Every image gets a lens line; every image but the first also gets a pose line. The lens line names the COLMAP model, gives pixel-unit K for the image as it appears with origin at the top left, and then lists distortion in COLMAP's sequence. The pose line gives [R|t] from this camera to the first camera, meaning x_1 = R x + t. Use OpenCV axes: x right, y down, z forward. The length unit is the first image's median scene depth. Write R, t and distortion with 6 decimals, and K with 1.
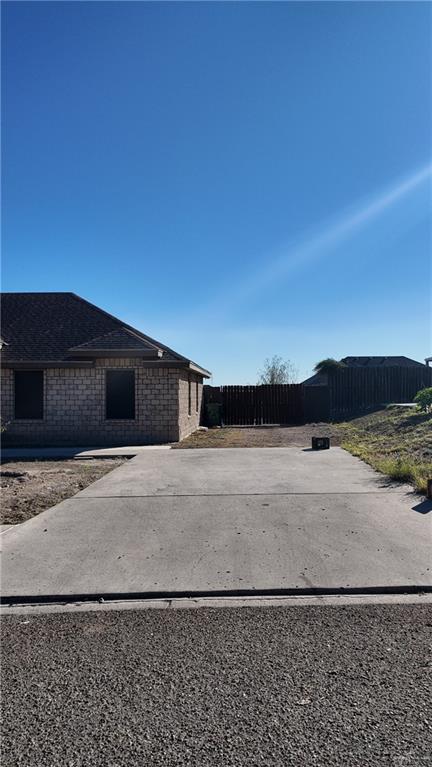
lens RADIAL K [[571.4, 0, 217.3], [0, 571.4, 385.7], [0, 0, 1]] dist [0.105665, -0.101185]
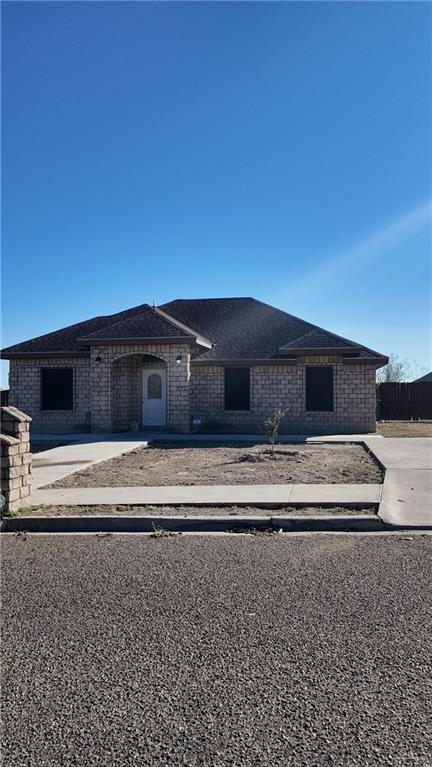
lens RADIAL K [[571.4, 0, 210.2], [0, 571.4, 384.8], [0, 0, 1]] dist [0.105665, -0.101185]
pose [[0.988312, 0.001011, -0.152443, -0.208678], [-0.001136, 0.999999, -0.000732, 0.008857], [0.152443, 0.000897, 0.988312, -0.124468]]
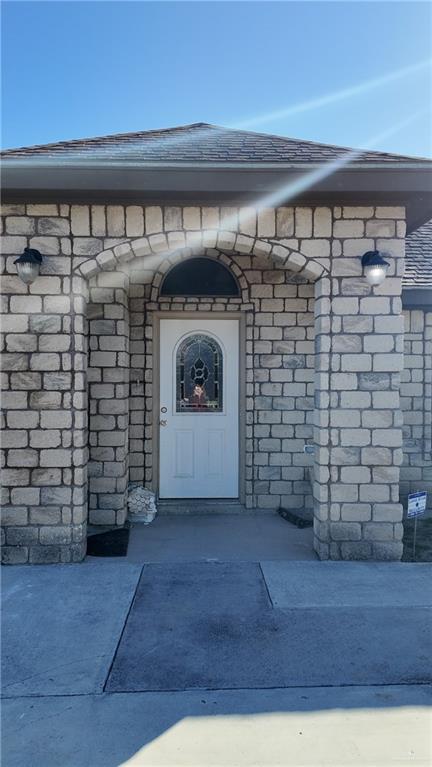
lens RADIAL K [[571.4, 0, 219.9], [0, 571.4, 383.9], [0, 0, 1]] dist [0.105665, -0.101185]
pose [[0.997358, 0.007354, 0.072266, -0.517446], [-0.008414, 0.999861, 0.014375, 0.012864], [-0.072150, -0.014945, 0.997282, 0.649485]]
